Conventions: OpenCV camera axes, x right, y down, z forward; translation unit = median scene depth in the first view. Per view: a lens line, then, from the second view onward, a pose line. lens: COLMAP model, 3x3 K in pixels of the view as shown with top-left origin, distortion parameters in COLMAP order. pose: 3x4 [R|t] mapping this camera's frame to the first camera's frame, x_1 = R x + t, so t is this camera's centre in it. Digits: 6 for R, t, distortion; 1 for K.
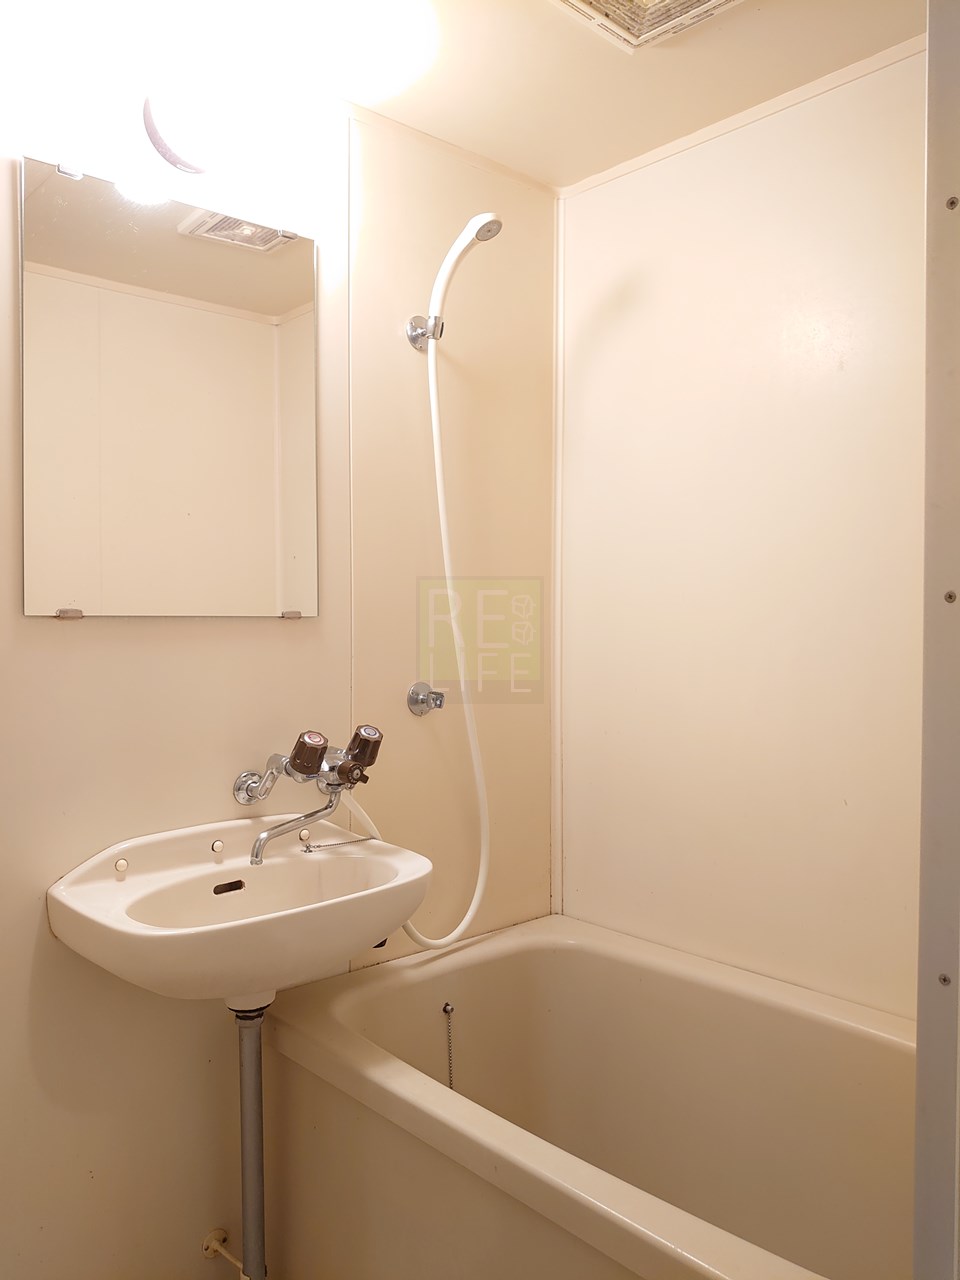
lens RADIAL K [[1006.9, 0, 493.7], [0, 1006.9, 639.8], [0, 0, 1]] dist [0.022322, -0.065596]
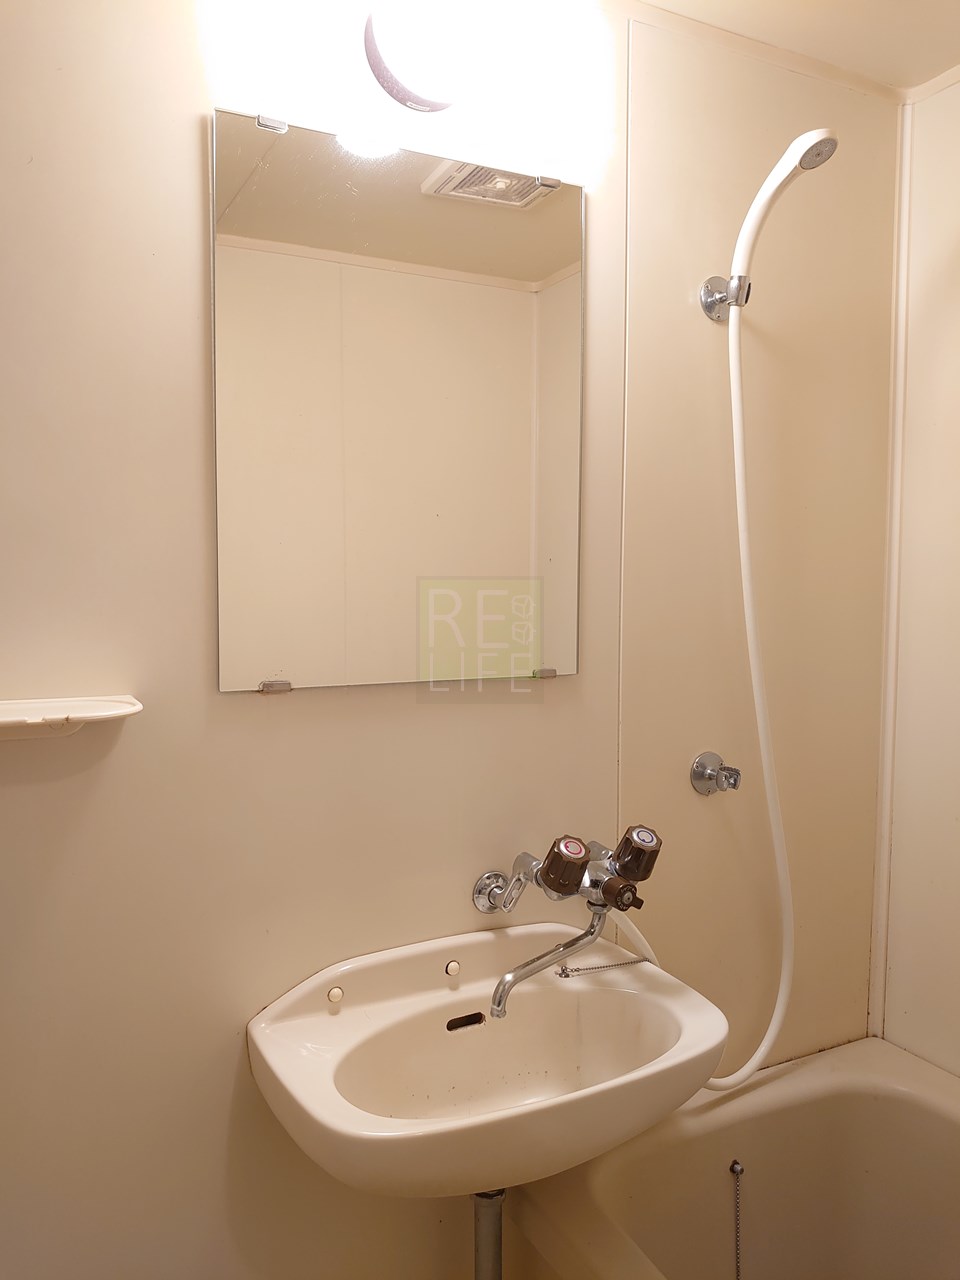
lens RADIAL K [[1006.9, 0, 493.7], [0, 1006.9, 639.8], [0, 0, 1]] dist [0.022322, -0.065596]
pose [[0.967183, 0.021486, -0.253172, -0.042965], [-0.010302, 0.998915, 0.045418, -0.089462], [0.253873, -0.041319, 0.966355, 0.236128]]
